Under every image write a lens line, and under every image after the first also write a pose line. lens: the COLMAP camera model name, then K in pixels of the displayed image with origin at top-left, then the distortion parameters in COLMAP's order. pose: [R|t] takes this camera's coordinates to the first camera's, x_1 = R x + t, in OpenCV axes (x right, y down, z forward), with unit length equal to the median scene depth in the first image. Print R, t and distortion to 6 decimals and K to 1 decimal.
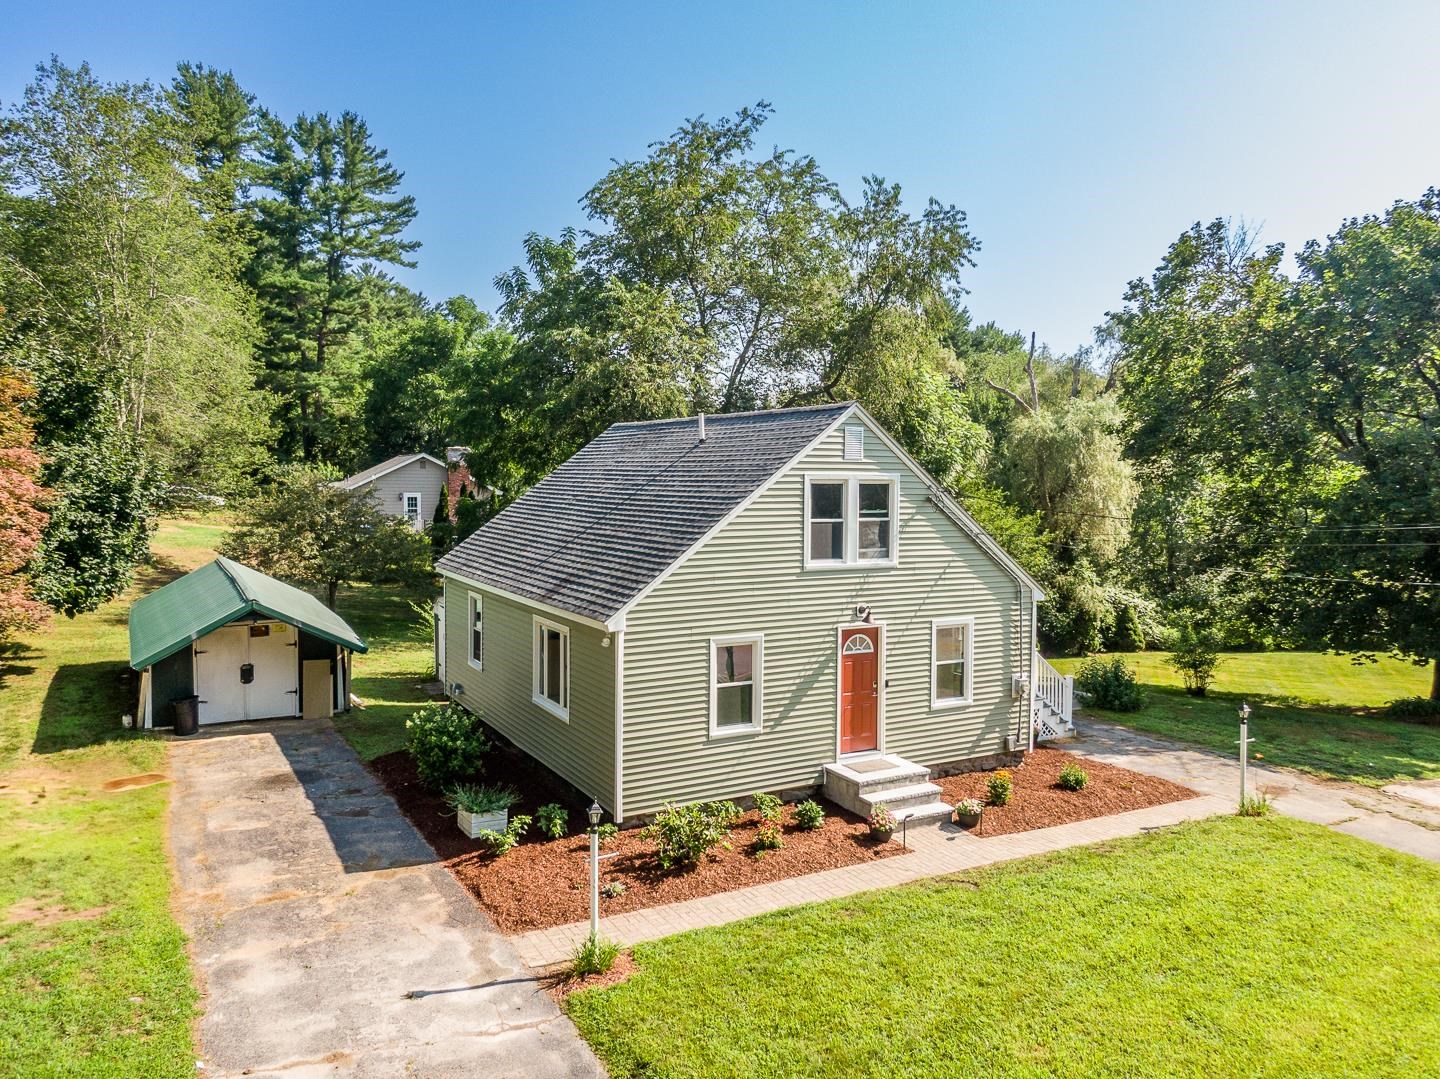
lens RADIAL K [[1027.0, 0, 725.3], [0, 1027.0, 524.0], [0, 0, 1]] dist [0.020648, -0.022397]
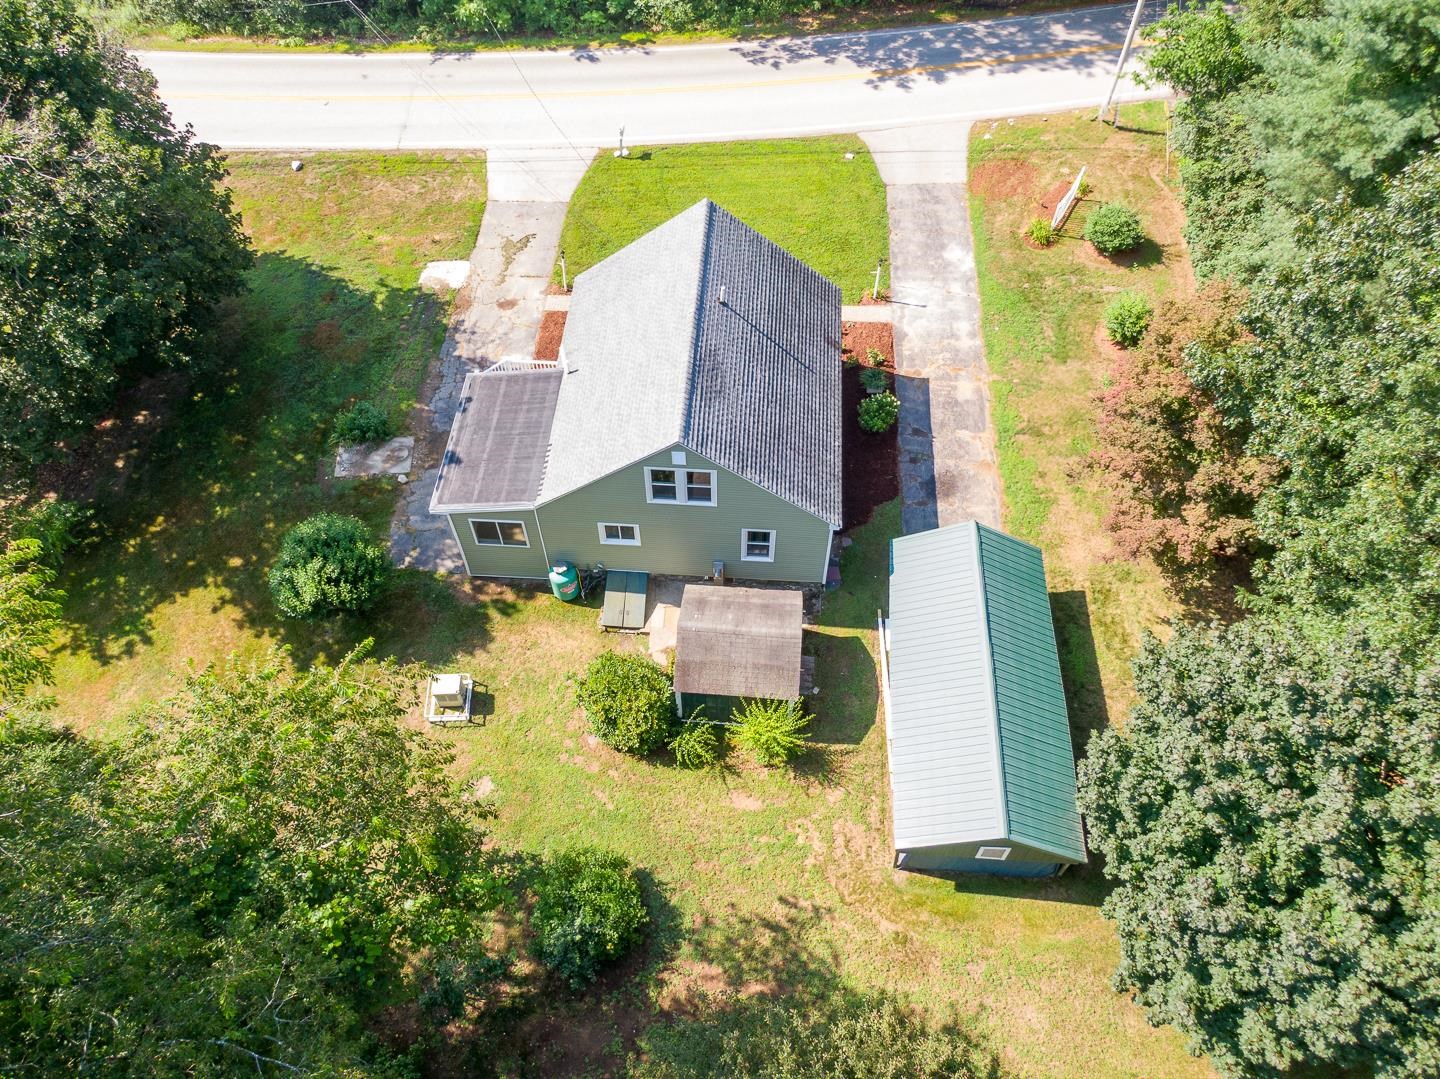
lens RADIAL K [[1042.6, 0, 717.7], [0, 1042.6, 534.7], [0, 0, 1]] dist [-0.010204, -0.001860]
pose [[-0.832107, -0.458111, 0.312621, -0.747746], [0.019291, 0.539425, 0.841813, -1.360807], [-0.554279, 0.706509, -0.440022, 2.214982]]
